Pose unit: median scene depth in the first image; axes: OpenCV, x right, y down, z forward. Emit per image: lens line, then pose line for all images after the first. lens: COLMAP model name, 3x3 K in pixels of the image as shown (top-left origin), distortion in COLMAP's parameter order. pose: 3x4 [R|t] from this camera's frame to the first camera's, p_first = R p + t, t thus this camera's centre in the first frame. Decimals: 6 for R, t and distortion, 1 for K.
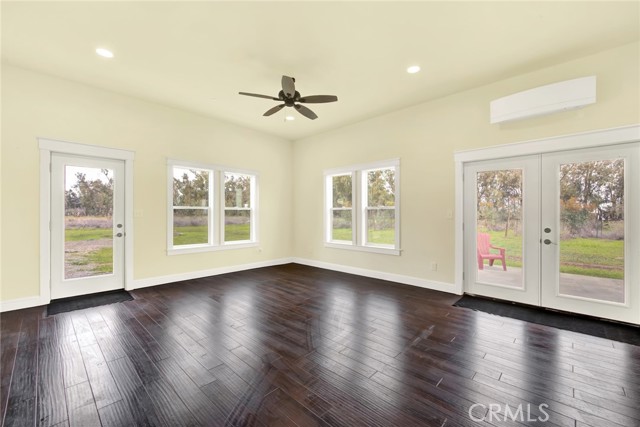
lens RADIAL K [[261.7, 0, 323.6], [0, 261.7, 213.1], [0, 0, 1]] dist [0.001212, -0.001105]
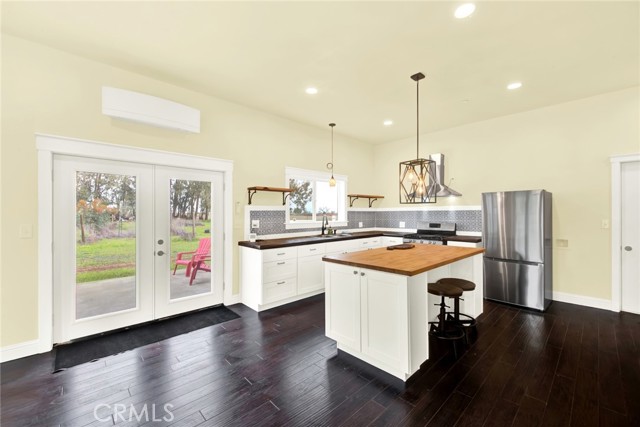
lens RADIAL K [[261.7, 0, 323.6], [0, 261.7, 213.1], [0, 0, 1]] dist [0.001212, -0.001105]
pose [[0.054083, 0.000594, 0.998536, -0.078331], [-0.001996, 0.999998, -0.000487, -0.029692], [-0.998534, -0.001967, 0.054085, 0.202407]]
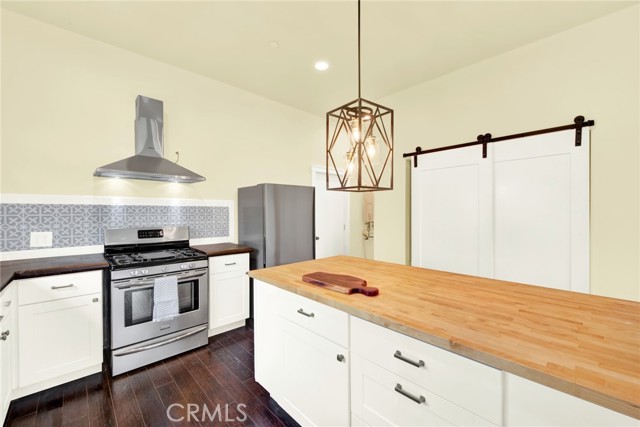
lens RADIAL K [[261.7, 0, 323.6], [0, 261.7, 213.1], [0, 0, 1]] dist [0.001212, -0.001105]
pose [[-0.998644, 0.000634, 0.052054, 0.581454], [0.000650, 1.000000, 0.000279, -0.024854], [-0.052054, 0.000313, -0.998644, 0.343648]]
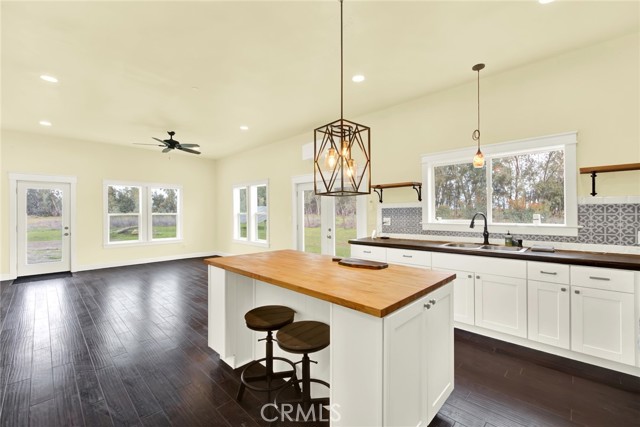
lens RADIAL K [[261.7, 0, 323.6], [0, 261.7, 213.1], [0, 0, 1]] dist [0.001212, -0.001105]
pose [[0.999978, -0.006576, -0.001009, 0.525858], [0.006584, 0.999950, 0.007570, -0.029820], [0.000960, -0.007576, 0.999971, -0.368884]]
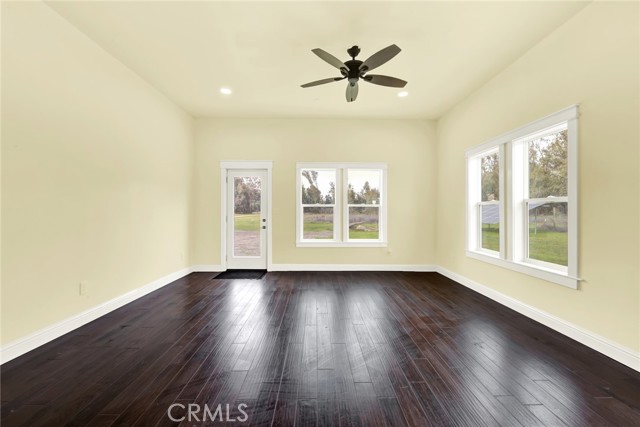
lens RADIAL K [[261.7, 0, 323.6], [0, 261.7, 213.1], [0, 0, 1]] dist [0.001212, -0.001105]
pose [[0.697494, 0.003309, -0.716583, 0.278258], [0.003022, 0.999967, 0.007559, 0.002442], [0.716584, -0.007438, 0.697461, 0.242198]]
